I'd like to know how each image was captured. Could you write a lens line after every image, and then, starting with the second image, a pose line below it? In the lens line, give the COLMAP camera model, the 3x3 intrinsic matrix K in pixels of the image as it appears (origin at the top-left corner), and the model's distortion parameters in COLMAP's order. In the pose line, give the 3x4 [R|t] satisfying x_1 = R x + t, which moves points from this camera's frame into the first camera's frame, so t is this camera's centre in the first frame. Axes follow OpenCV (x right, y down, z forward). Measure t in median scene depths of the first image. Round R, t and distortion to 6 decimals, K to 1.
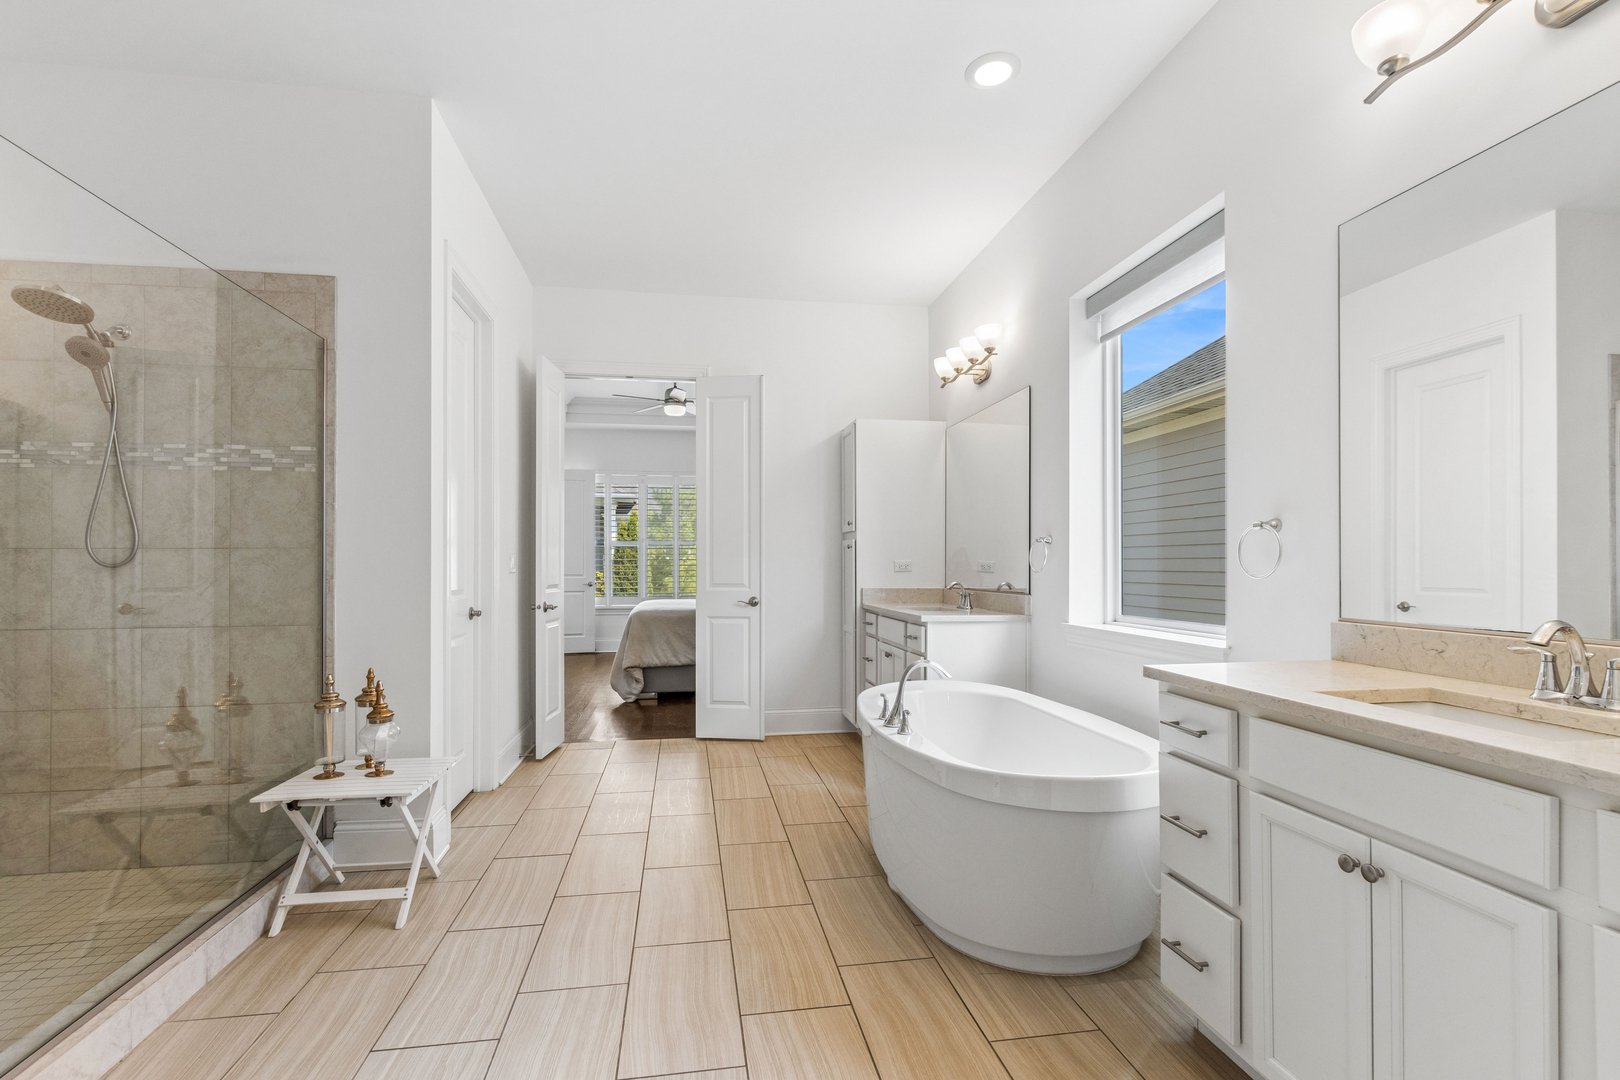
lens RADIAL K [[748.1, 0, 804.1], [0, 748.1, 570.5], [0, 0, 1]] dist [0.002198, -0.003026]
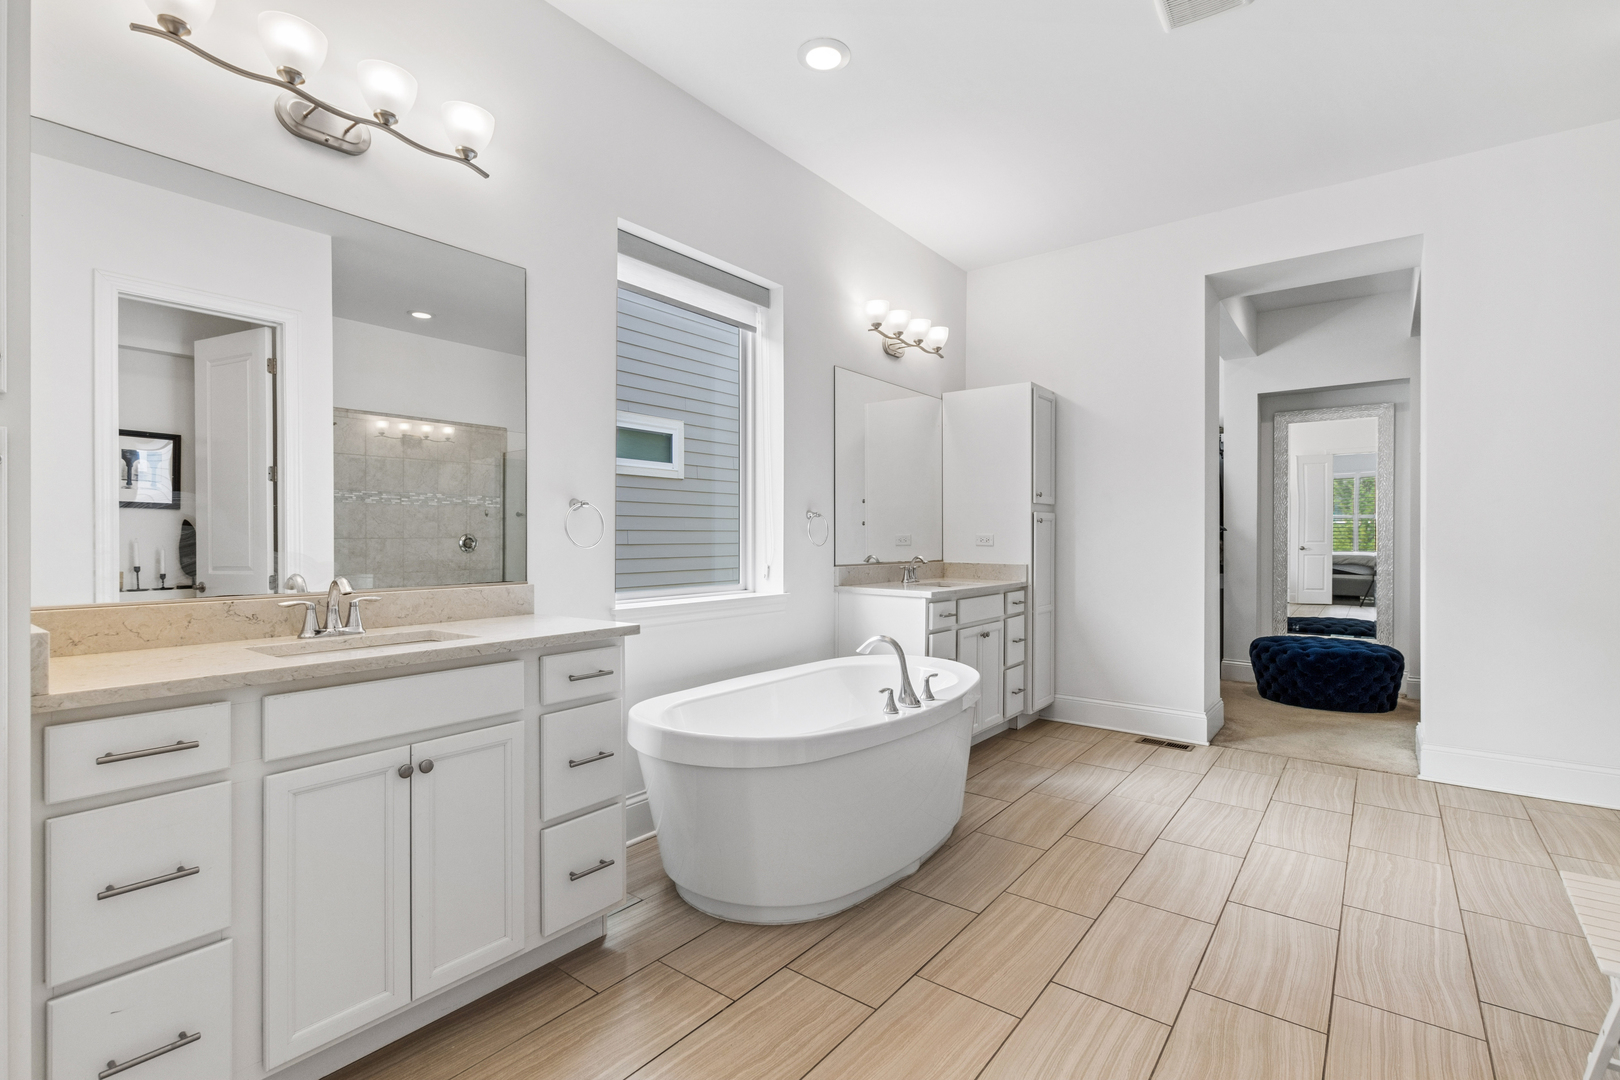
lens RADIAL K [[748.1, 0, 807.5], [0, 748.1, 533.7], [0, 0, 1]] dist [0.002198, -0.003026]
pose [[-0.686531, -0.000981, 0.727100, -0.561659], [0.002156, 0.999992, 0.003385, -0.017283], [-0.727098, 0.003892, -0.686523, 2.020070]]
